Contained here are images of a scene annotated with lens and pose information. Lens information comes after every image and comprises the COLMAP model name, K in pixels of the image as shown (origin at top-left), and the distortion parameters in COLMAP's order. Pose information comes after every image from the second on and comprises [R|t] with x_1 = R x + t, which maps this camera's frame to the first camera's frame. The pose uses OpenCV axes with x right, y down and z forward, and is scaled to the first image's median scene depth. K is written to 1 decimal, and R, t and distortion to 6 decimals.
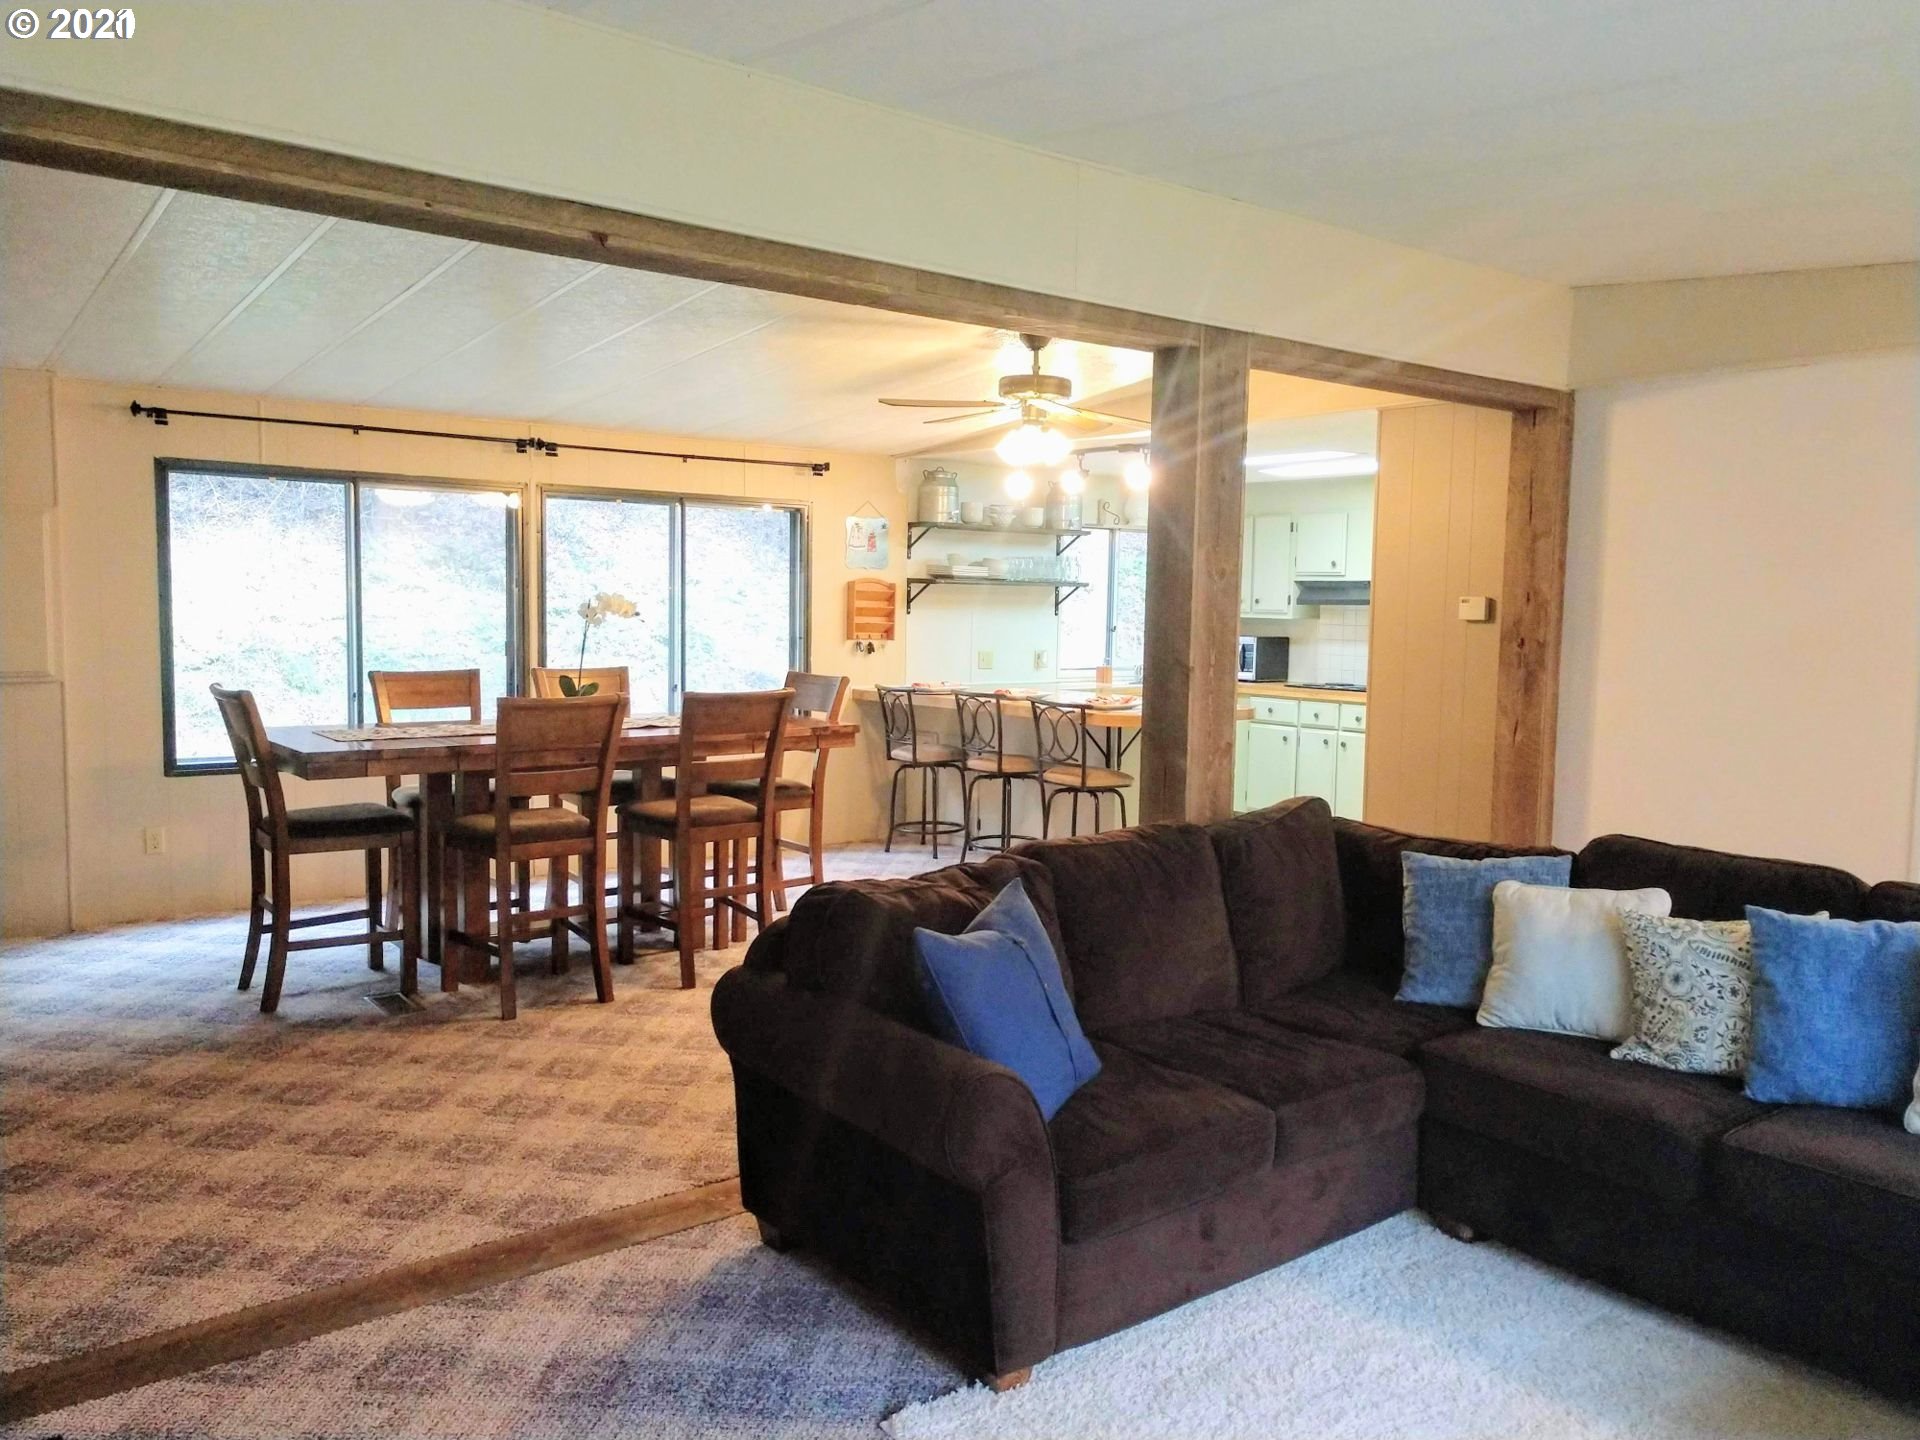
lens RADIAL K [[1473.3, 0, 963.7], [0, 1473.3, 709.5], [0, 0, 1]] dist [0.029820, 0.003020]
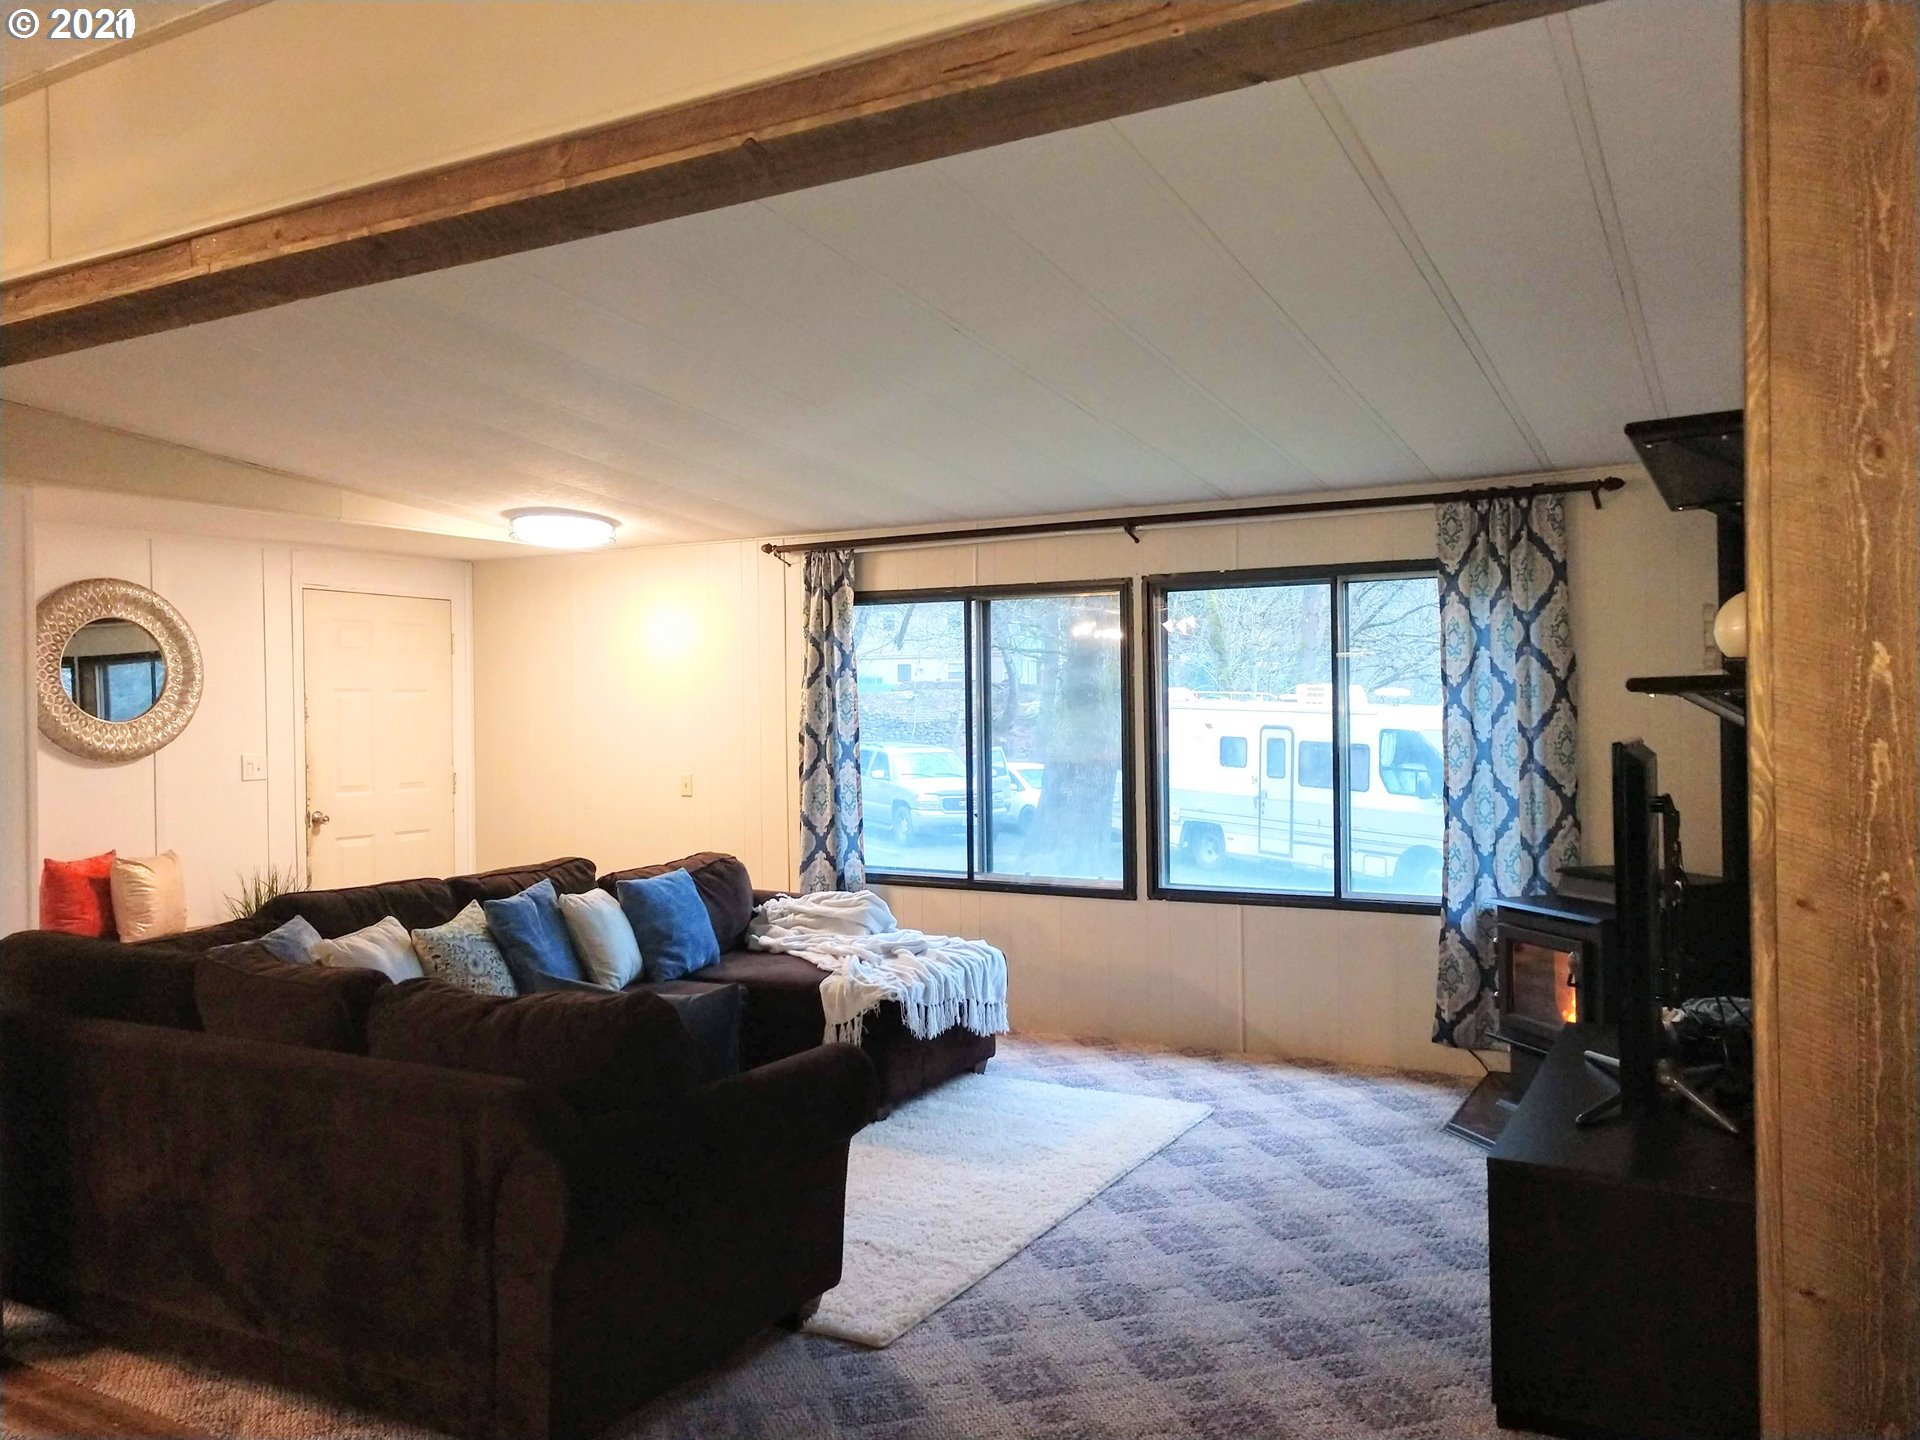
lens RADIAL K [[1473.3, 0, 961.4], [0, 1473.3, 718.6], [0, 0, 1]] dist [0.029820, 0.003020]
pose [[-0.379619, -0.016632, 0.924994, -0.855803], [0.077005, 0.995801, 0.049508, -0.072036], [-0.921933, 0.090023, -0.376744, 0.944905]]
